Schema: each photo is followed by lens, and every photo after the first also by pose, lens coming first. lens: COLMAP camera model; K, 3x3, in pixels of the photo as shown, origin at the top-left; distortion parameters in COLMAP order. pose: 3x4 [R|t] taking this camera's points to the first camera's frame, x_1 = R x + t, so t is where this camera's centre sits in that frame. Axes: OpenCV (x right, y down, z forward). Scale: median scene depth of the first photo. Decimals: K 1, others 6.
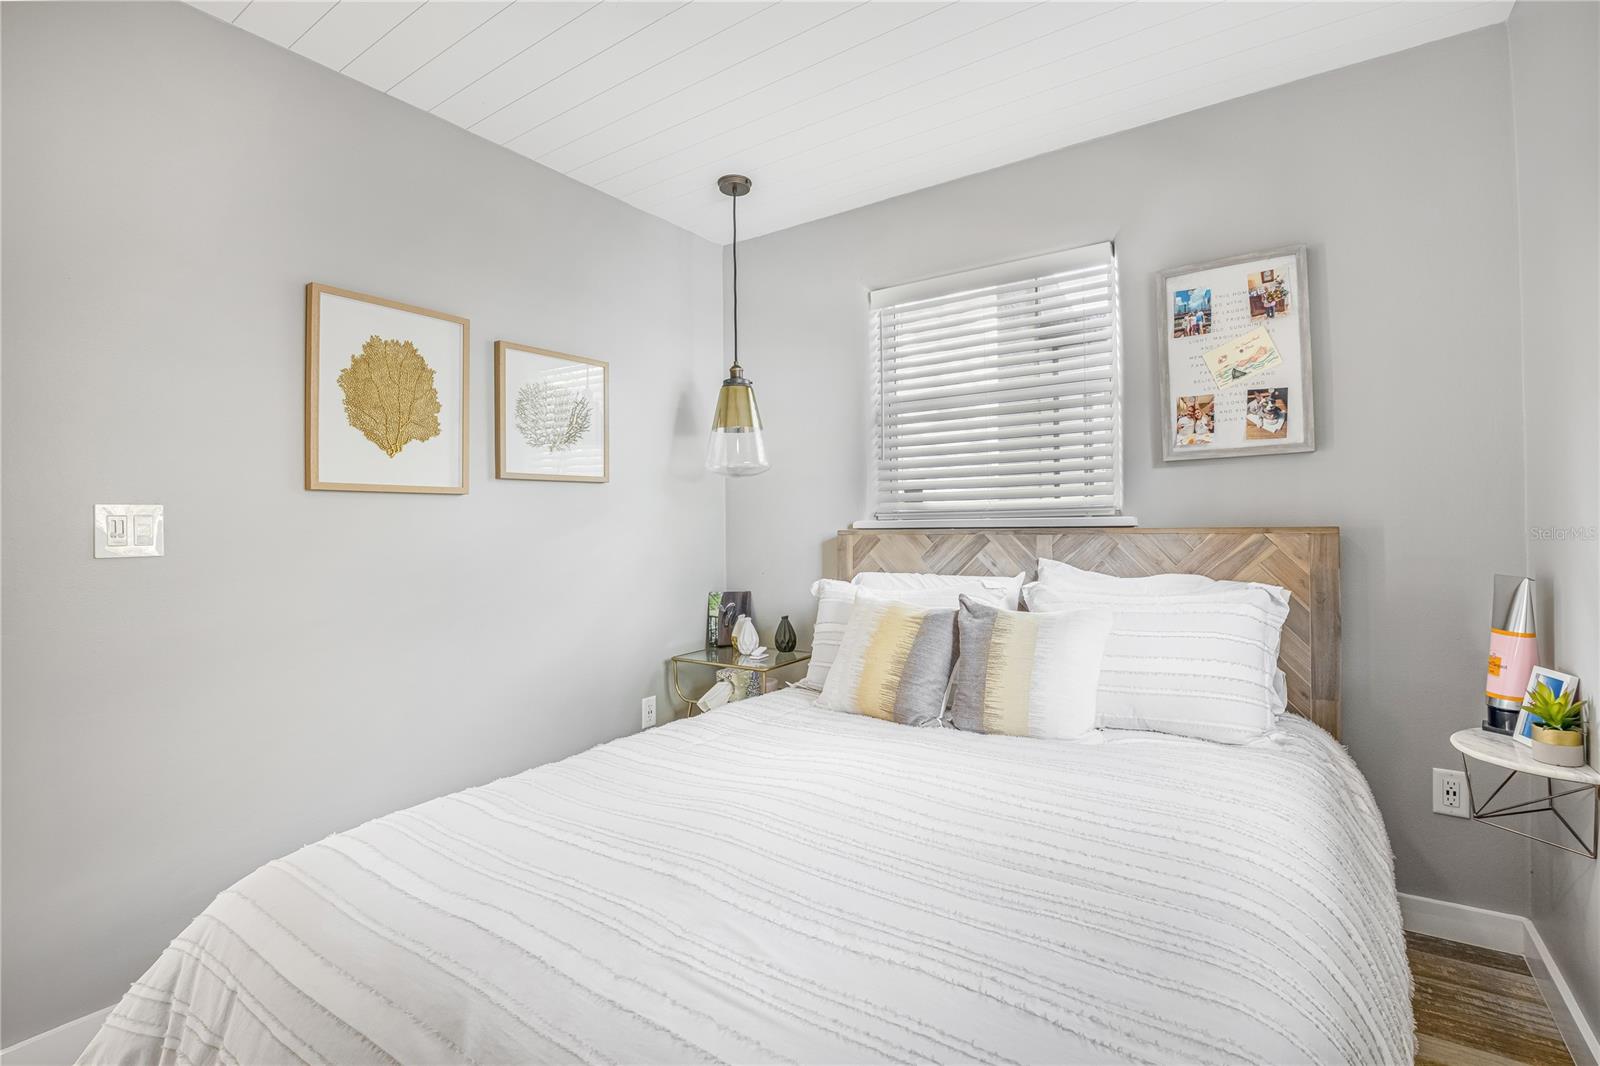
lens RADIAL K [[736.0, 0, 801.8], [0, 736.0, 518.9], [0, 0, 1]] dist [-0.022485, 0.000491]
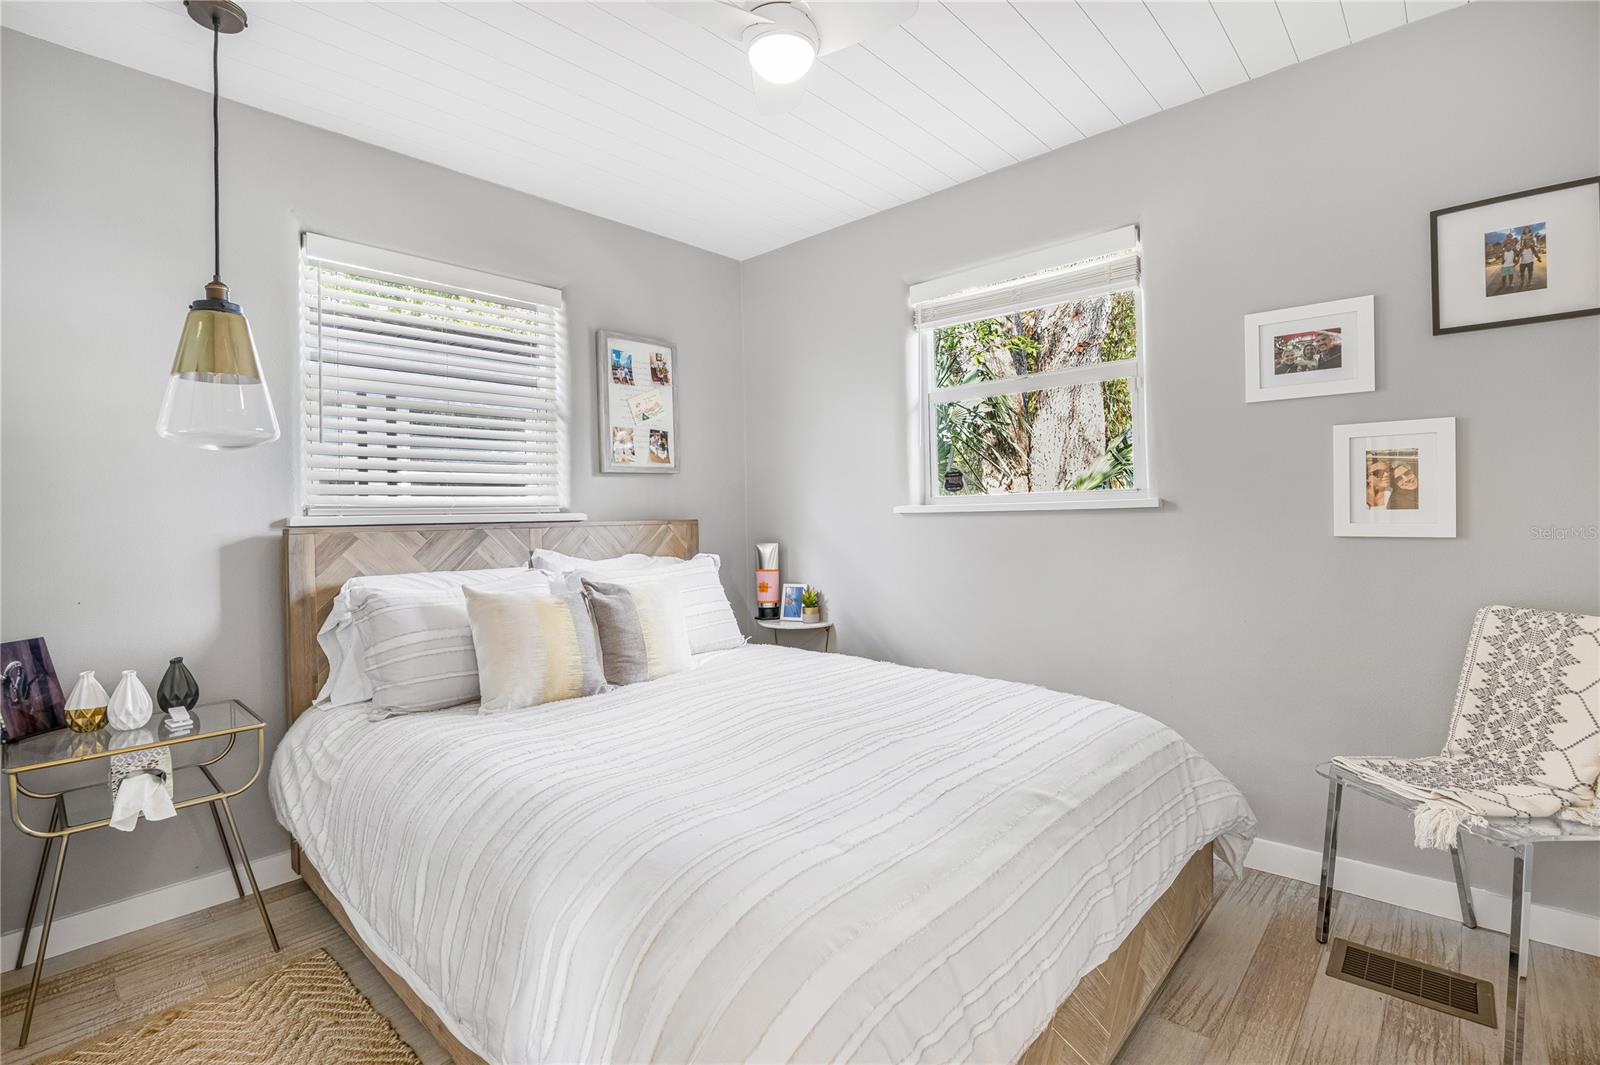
lens RADIAL K [[736.0, 0, 801.8], [0, 736.0, 518.4], [0, 0, 1]] dist [-0.022485, 0.000491]
pose [[0.136697, 0.005125, 0.990600, -0.826291], [0.009432, 0.999935, -0.006475, 0.019400], [-0.990568, 0.010228, 0.136640, 0.476425]]
